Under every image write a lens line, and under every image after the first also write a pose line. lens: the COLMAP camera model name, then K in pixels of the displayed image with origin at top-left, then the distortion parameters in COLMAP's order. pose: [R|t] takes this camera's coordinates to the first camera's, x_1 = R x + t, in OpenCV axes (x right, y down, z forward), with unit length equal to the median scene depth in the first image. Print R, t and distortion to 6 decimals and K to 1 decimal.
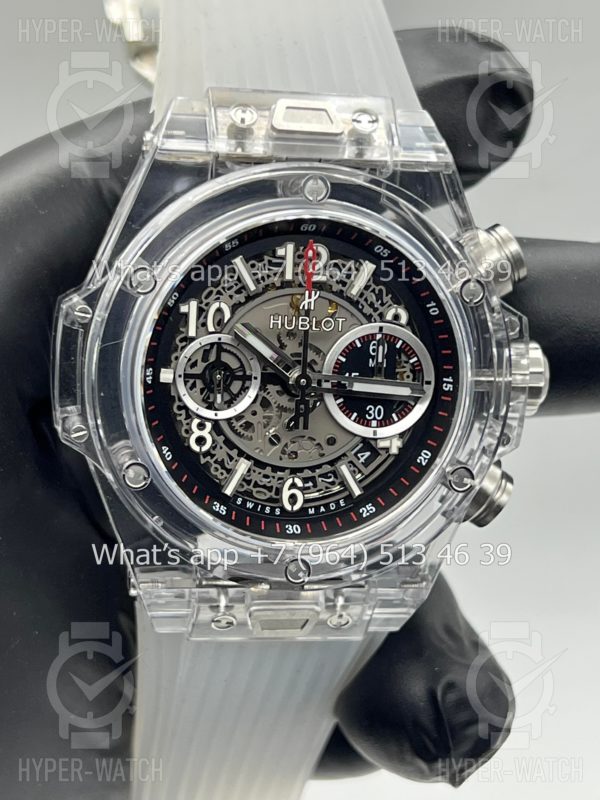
lens RADIAL K [[1888.5, 0, 304.3], [0, 1888.5, 402.1], [0, 0, 1]] dist [0.232067, 0.000000]
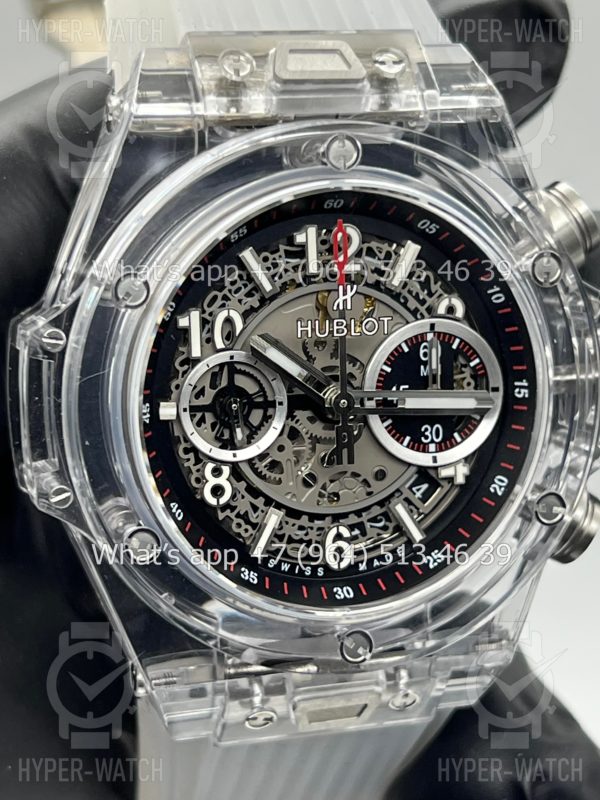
lens RADIAL K [[1888.5, 0, 298.9], [0, 1888.5, 404.5], [0, 0, 1]] dist [0.232067, 0.000000]
pose [[0.992938, -0.088079, 0.079476, -0.078983], [0.087714, 0.996113, 0.008073, -0.017725], [-0.079878, -0.001045, 0.996804, 0.225936]]
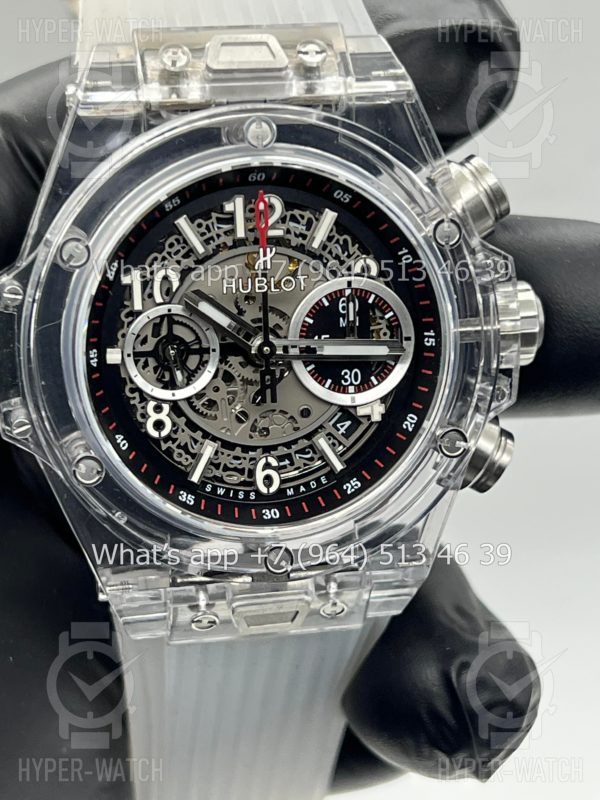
lens RADIAL K [[1888.5, 0, 305.8], [0, 1888.5, 407.3], [0, 0, 1]] dist [0.232067, 0.000000]
pose [[0.996052, -0.084210, -0.028087, 0.040141], [0.084886, 0.996106, 0.023800, -0.003364], [0.025973, -0.026090, 0.999322, 0.102332]]
